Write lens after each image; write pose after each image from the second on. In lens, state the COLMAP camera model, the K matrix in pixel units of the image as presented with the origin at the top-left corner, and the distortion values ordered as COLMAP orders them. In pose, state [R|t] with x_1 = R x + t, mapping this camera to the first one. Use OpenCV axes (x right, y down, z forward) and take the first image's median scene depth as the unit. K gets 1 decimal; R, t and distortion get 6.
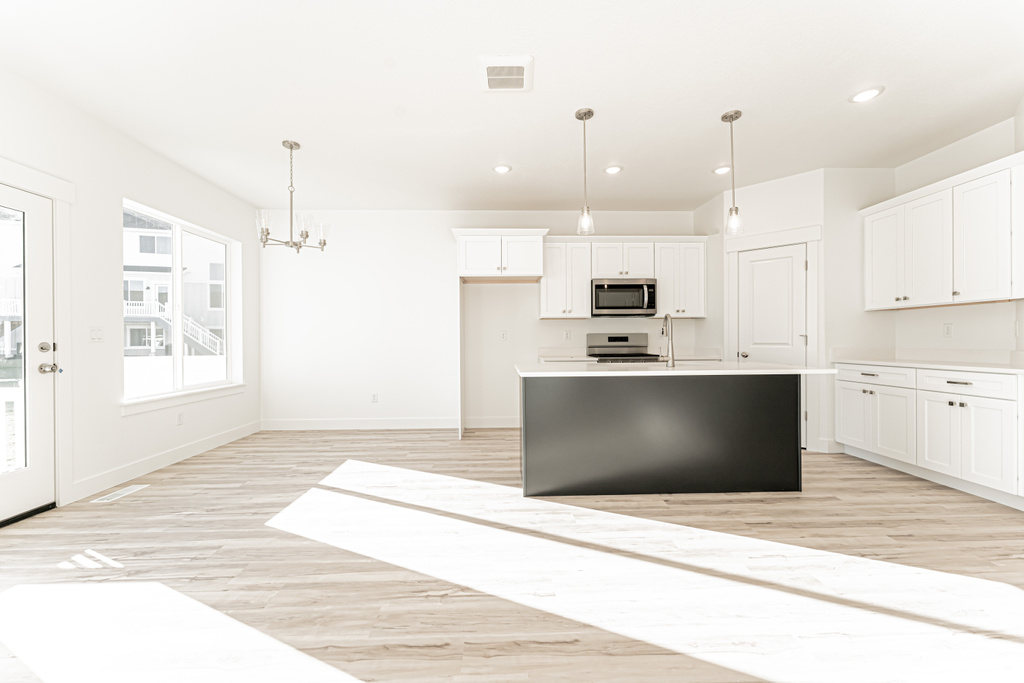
lens RADIAL K [[409.6, 0, 512.0], [0, 409.6, 341.5], [0, 0, 1]] dist [0.000990, 0.000014]
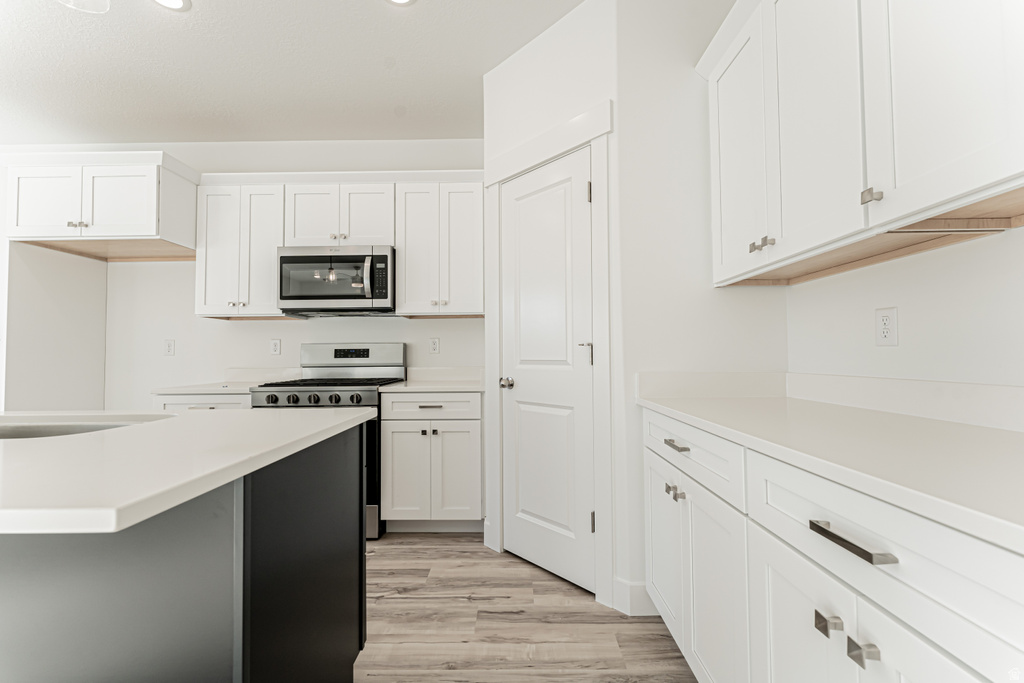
lens RADIAL K [[409.6, 0, 512.0], [0, 409.6, 341.5], [0, 0, 1]] dist [0.000990, 0.000014]
pose [[0.999152, -0.003502, -0.041030, 0.693964], [0.001964, 0.999296, -0.037458, -0.000219], [0.041132, 0.037346, 0.998456, 0.578824]]
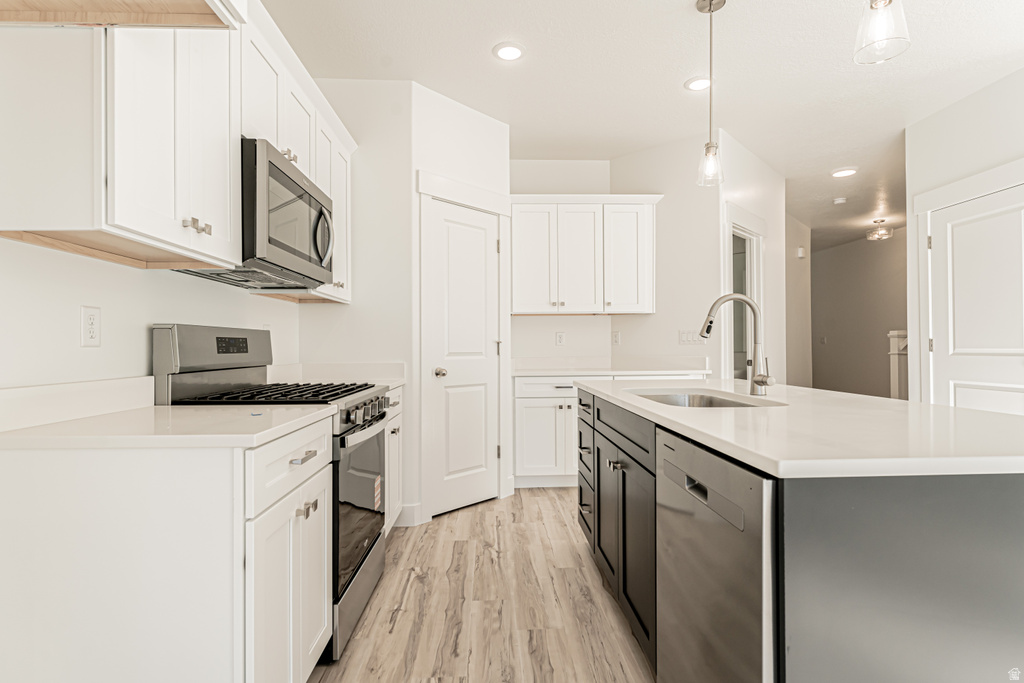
lens RADIAL K [[519.4, 0, 514.5], [0, 519.4, 343.9], [0, 0, 1]] dist [0.000000, -0.000134]
pose [[-0.016554, 0.011557, 0.999796, -0.223498], [0.008789, 0.999896, -0.011412, 0.000048], [-0.999824, 0.008598, -0.016654, 1.058109]]
